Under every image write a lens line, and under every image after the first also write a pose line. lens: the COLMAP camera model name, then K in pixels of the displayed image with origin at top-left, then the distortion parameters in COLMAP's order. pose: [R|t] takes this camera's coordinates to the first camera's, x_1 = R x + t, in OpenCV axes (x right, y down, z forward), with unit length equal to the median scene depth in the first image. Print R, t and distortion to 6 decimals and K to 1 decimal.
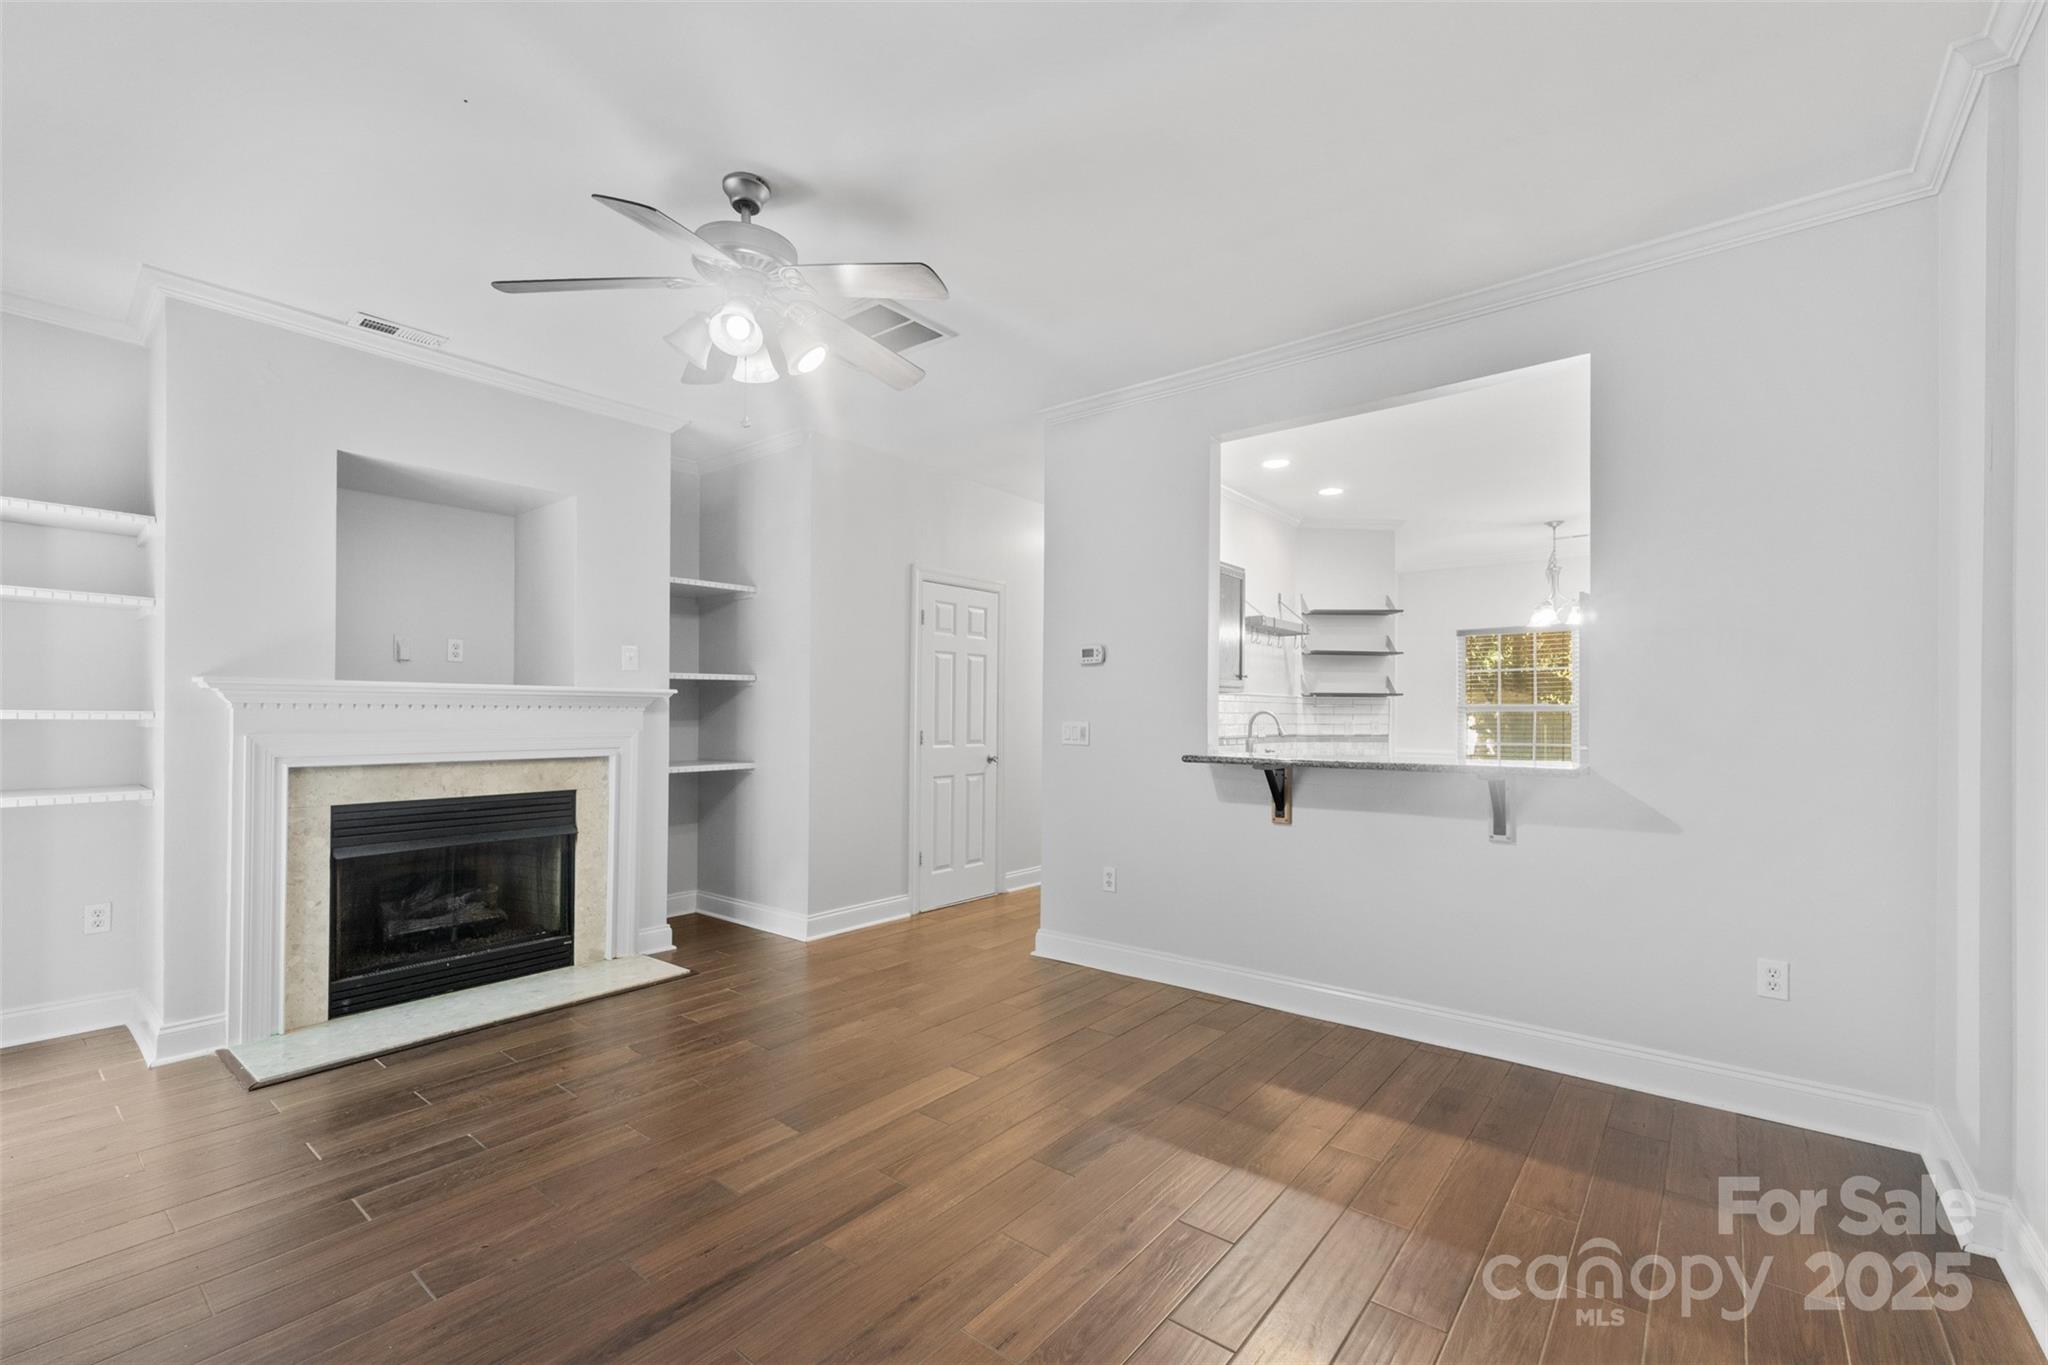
lens RADIAL K [[870.9, 0, 1028.1], [0, 870.9, 700.4], [0, 0, 1]] dist [0.008335, -0.000355]
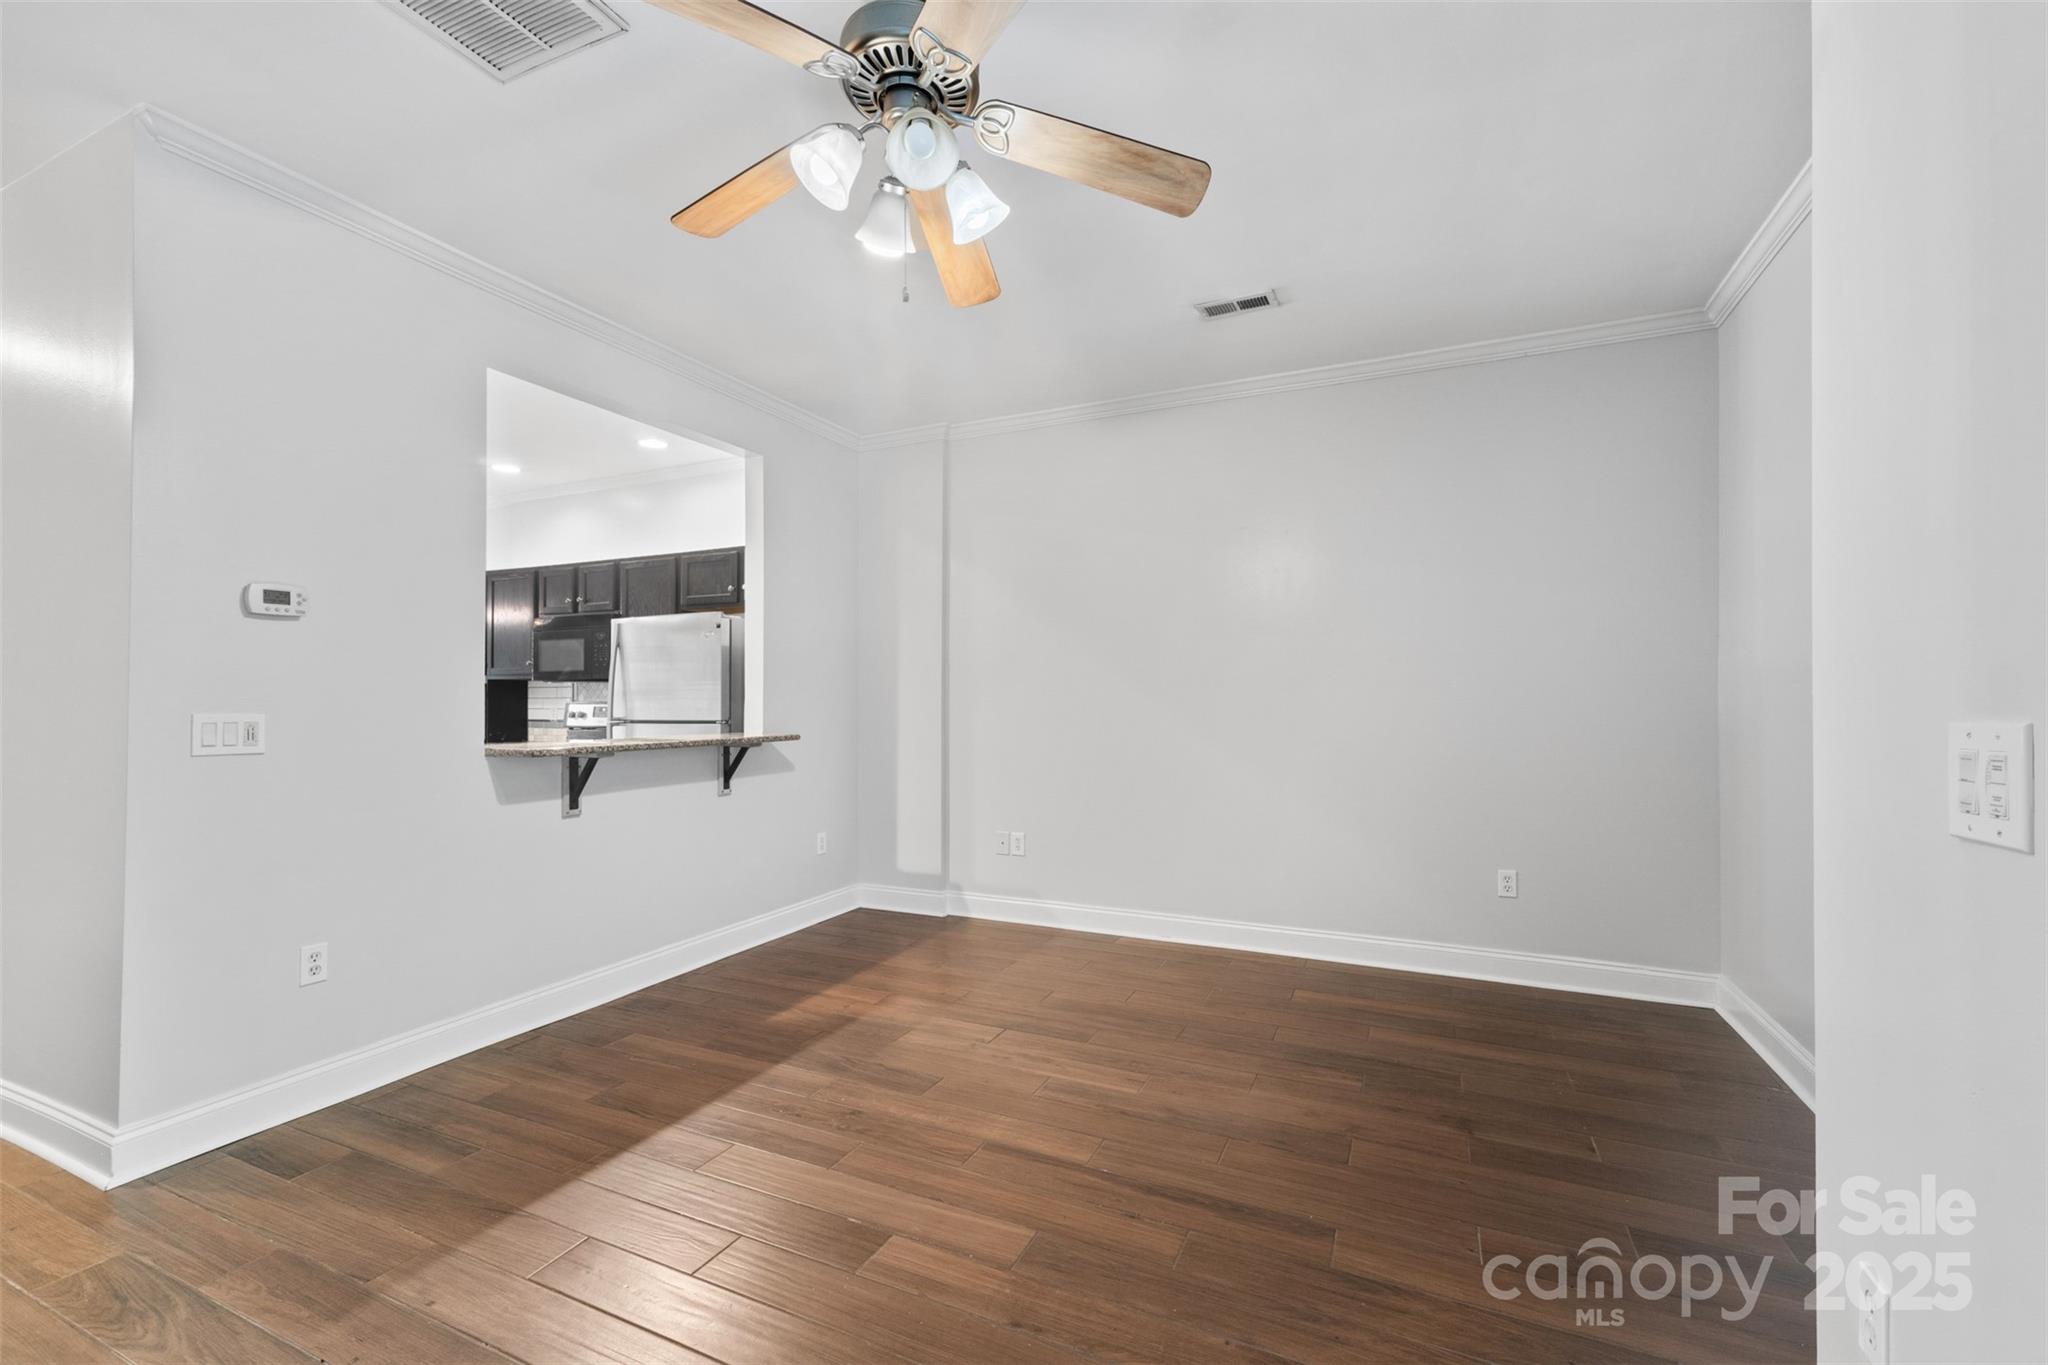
lens RADIAL K [[870.9, 0, 1023.5], [0, 870.9, 689.0], [0, 0, 1]] dist [0.008335, -0.000355]
pose [[-0.244907, 0.008279, 0.969511, -0.929734], [-0.013787, 0.999833, -0.012021, 0.012469], [-0.969449, -0.016311, -0.244752, 0.960545]]
